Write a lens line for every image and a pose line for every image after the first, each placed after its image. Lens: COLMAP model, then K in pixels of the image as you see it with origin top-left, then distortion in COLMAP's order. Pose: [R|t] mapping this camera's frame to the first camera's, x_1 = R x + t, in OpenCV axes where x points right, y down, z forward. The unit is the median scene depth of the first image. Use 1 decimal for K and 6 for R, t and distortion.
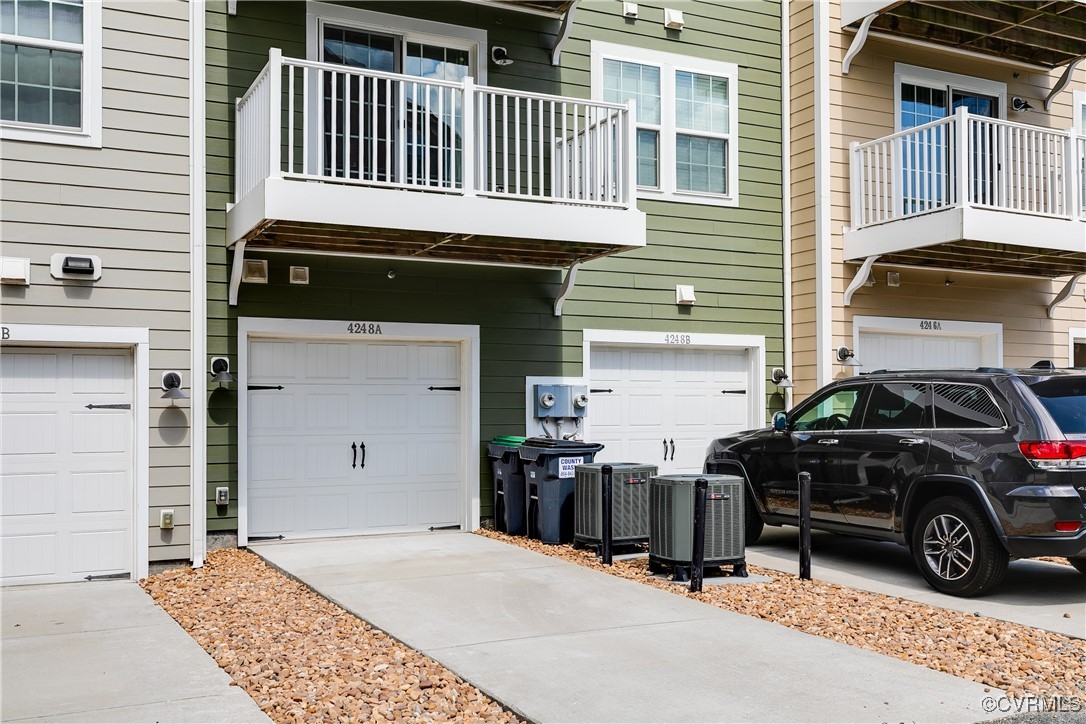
lens RADIAL K [[1082.9, 0, 543.8], [0, 1082.9, 366.1], [0, 0, 1]] dist [0.008116, 0.000000]
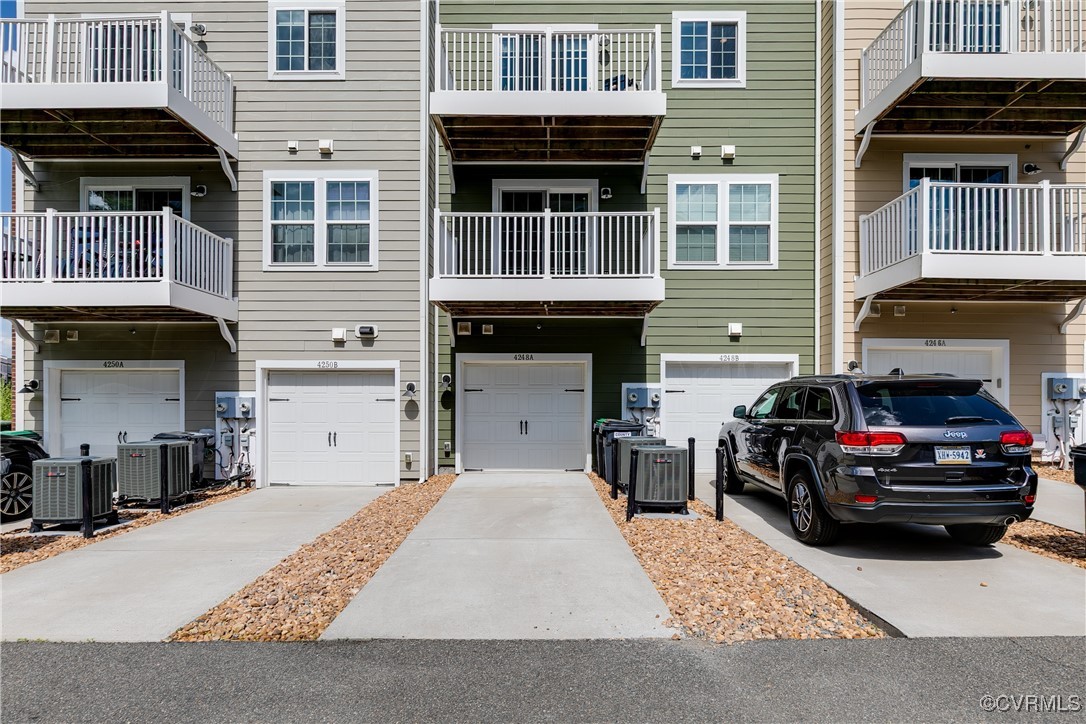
lens RADIAL K [[582.0, 0, 543.5], [0, 582.0, 390.1], [0, 0, 1]] dist [-0.004443, -0.001093]
pose [[0.890554, -0.002828, -0.454869, 0.281935], [0.012593, 0.999751, 0.018437, 0.002073], [0.454704, -0.022148, 0.890367, 0.141989]]
